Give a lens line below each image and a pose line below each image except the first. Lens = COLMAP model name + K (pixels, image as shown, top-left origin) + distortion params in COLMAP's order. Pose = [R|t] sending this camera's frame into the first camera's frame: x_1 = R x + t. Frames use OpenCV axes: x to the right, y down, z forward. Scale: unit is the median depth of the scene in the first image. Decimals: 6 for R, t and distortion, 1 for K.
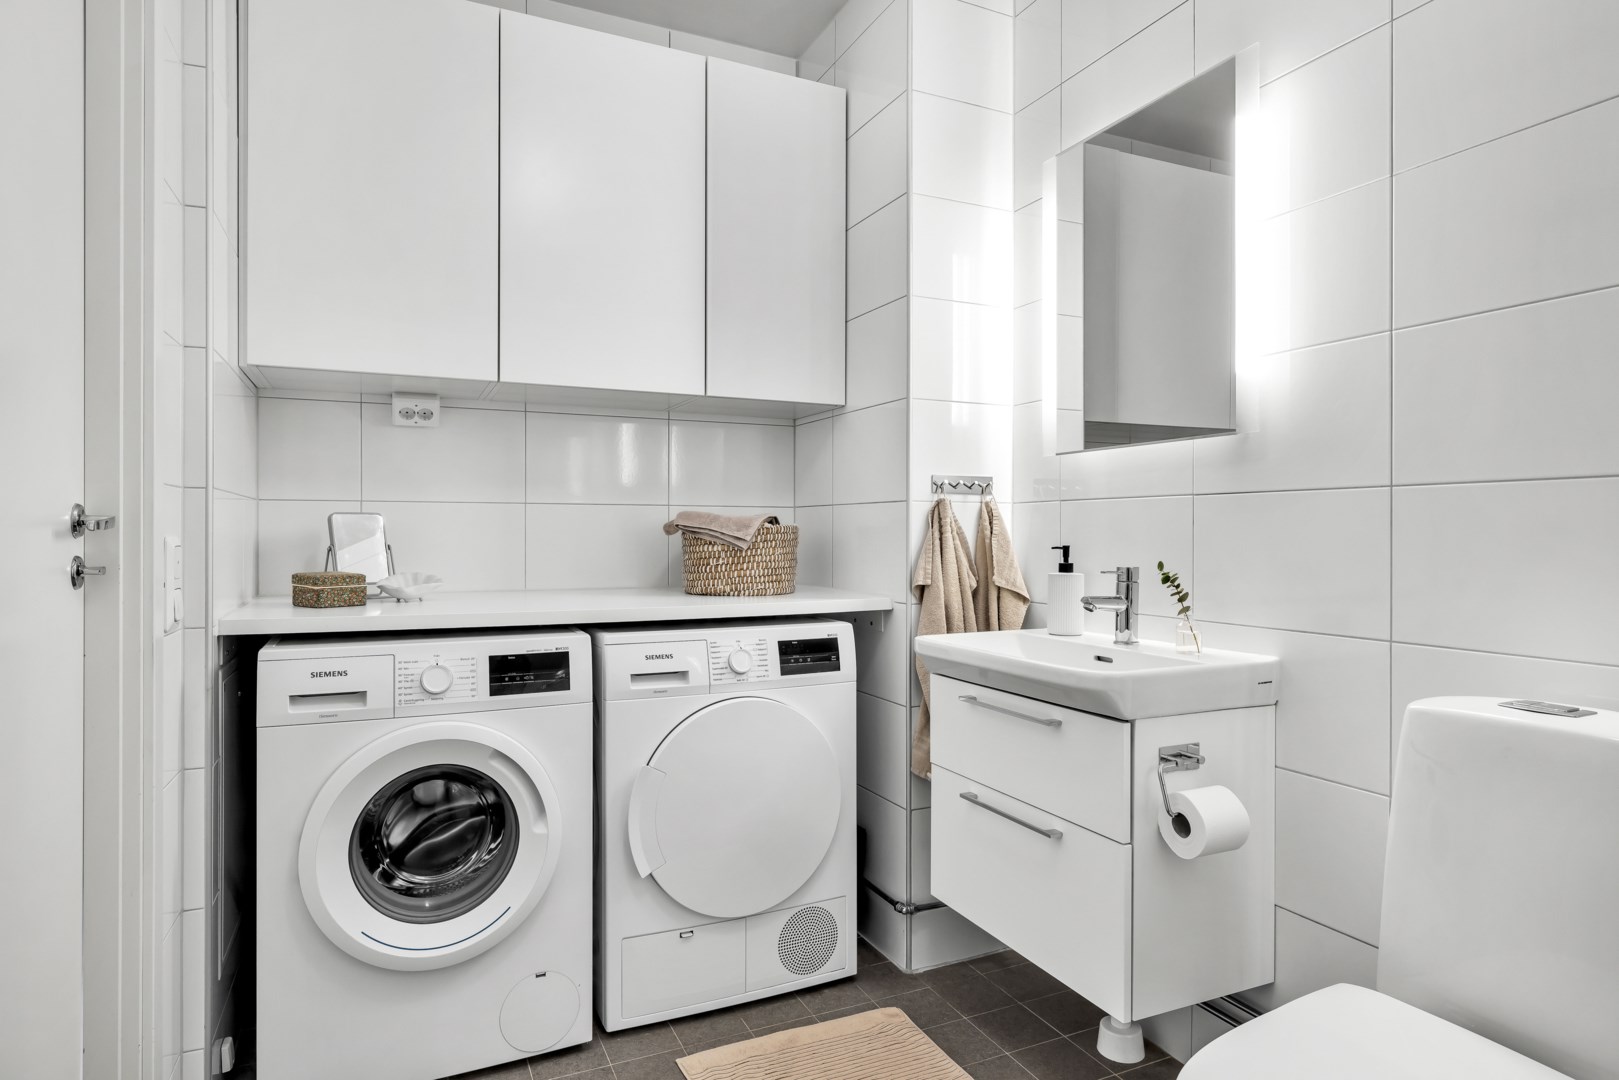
lens RADIAL K [[912.7, 0, 815.9], [0, 912.7, 531.6], [0, 0, 1]] dist [-0.000723, -0.000467]
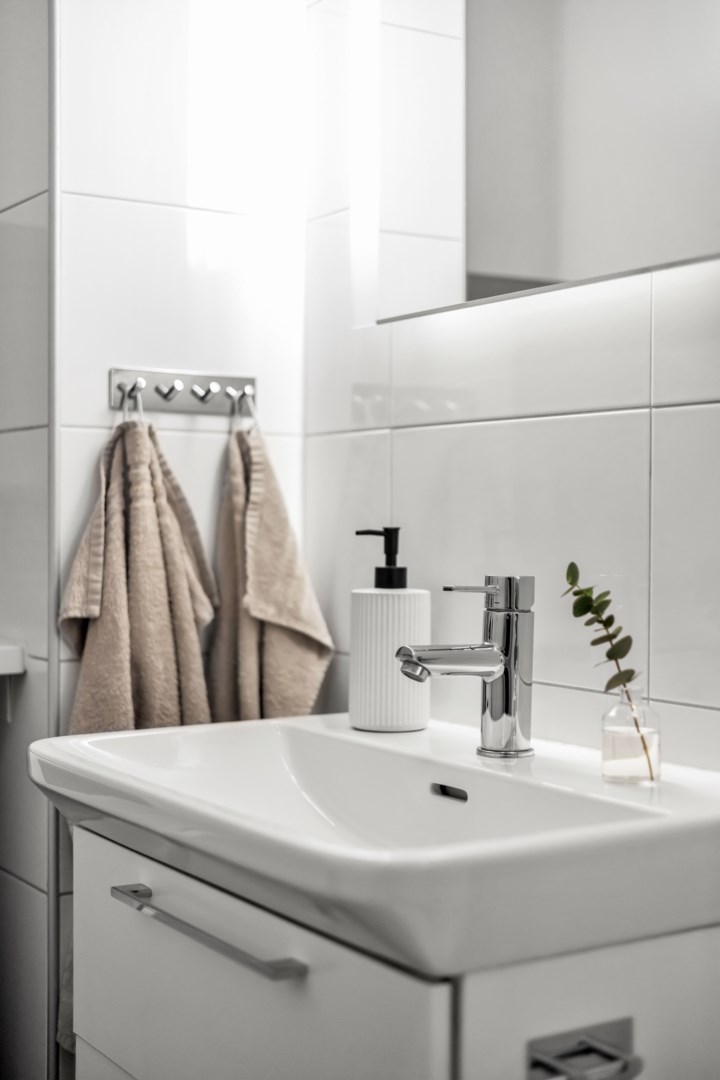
lens RADIAL K [[1528.2, 0, 360.0], [0, 1528.2, 540.0], [0, 0, 1]] dist [0.017782, 0.048549]
pose [[0.991361, 0.000543, 0.131159, 0.151407], [-0.002649, 0.999870, 0.015883, 0.008959], [-0.131133, -0.016093, 0.991234, 0.251768]]
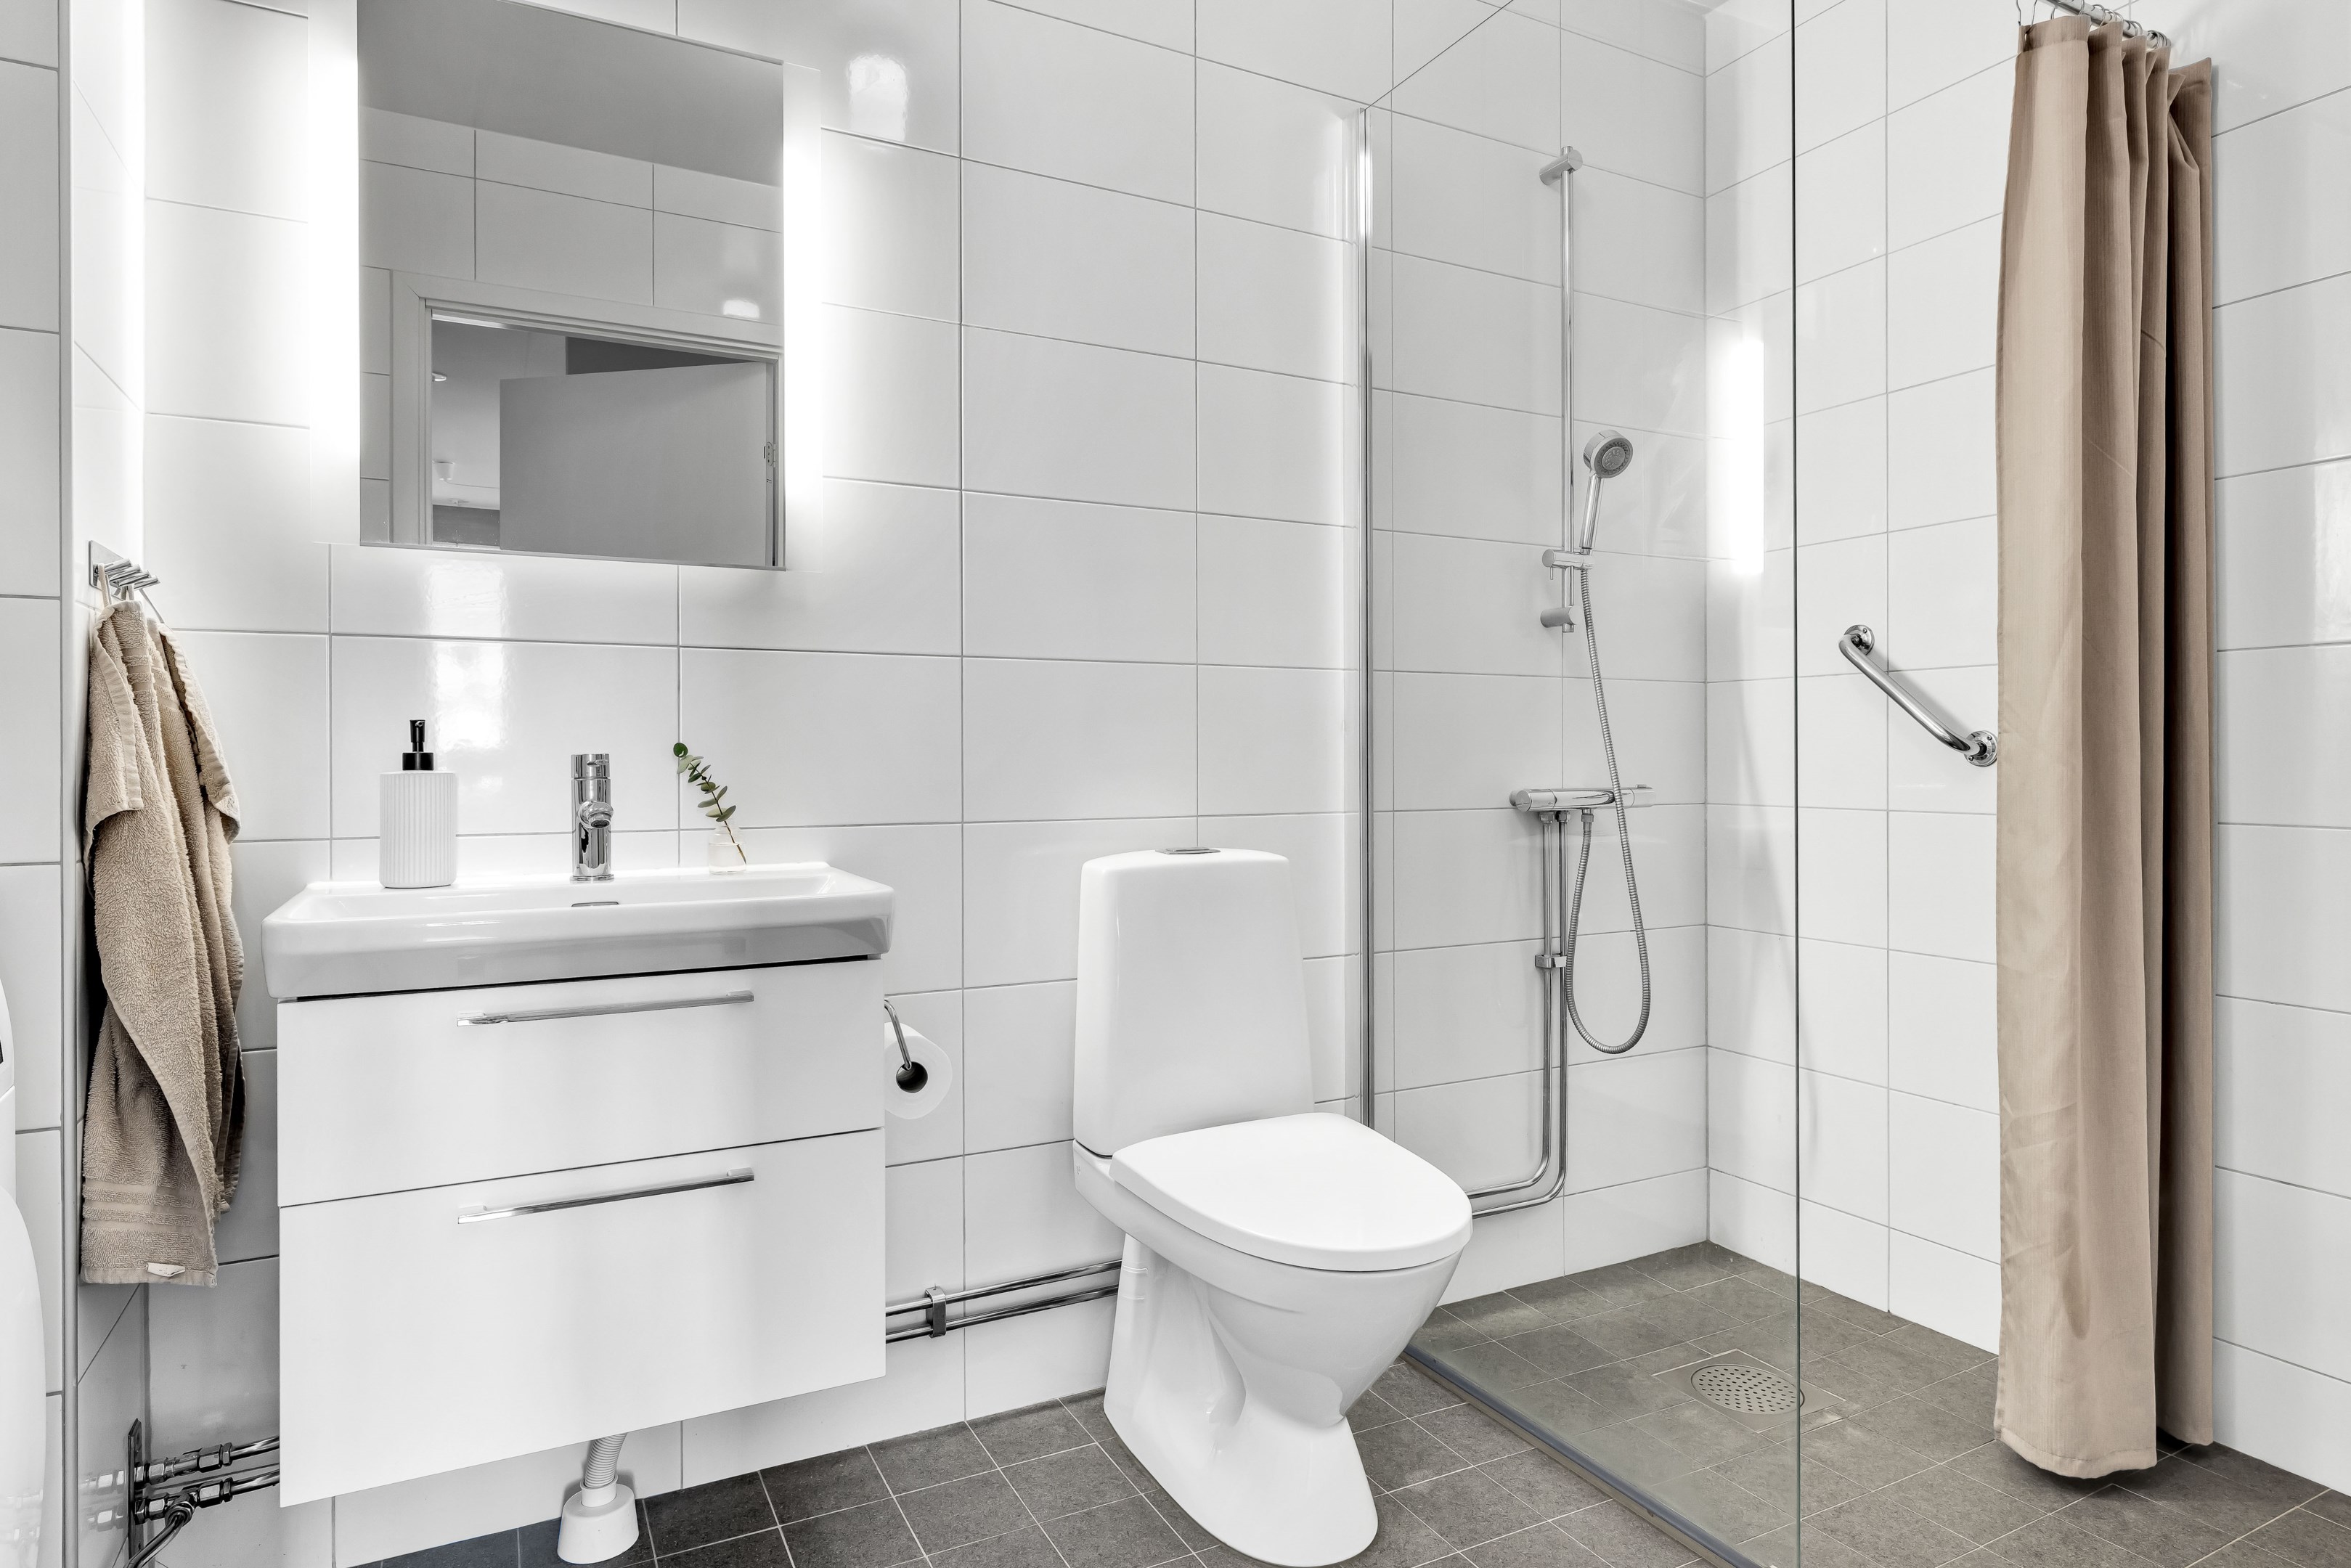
lens RADIAL K [[1398.5, 0, 1180.2], [0, 1398.5, 776.4], [0, 0, 1]] dist [-0.003927, 0.001178]
pose [[-0.039123, -0.012914, 0.999151, -0.514330], [0.003214, 0.999910, 0.013049, 0.036203], [-0.999229, 0.003721, -0.039078, 0.550266]]
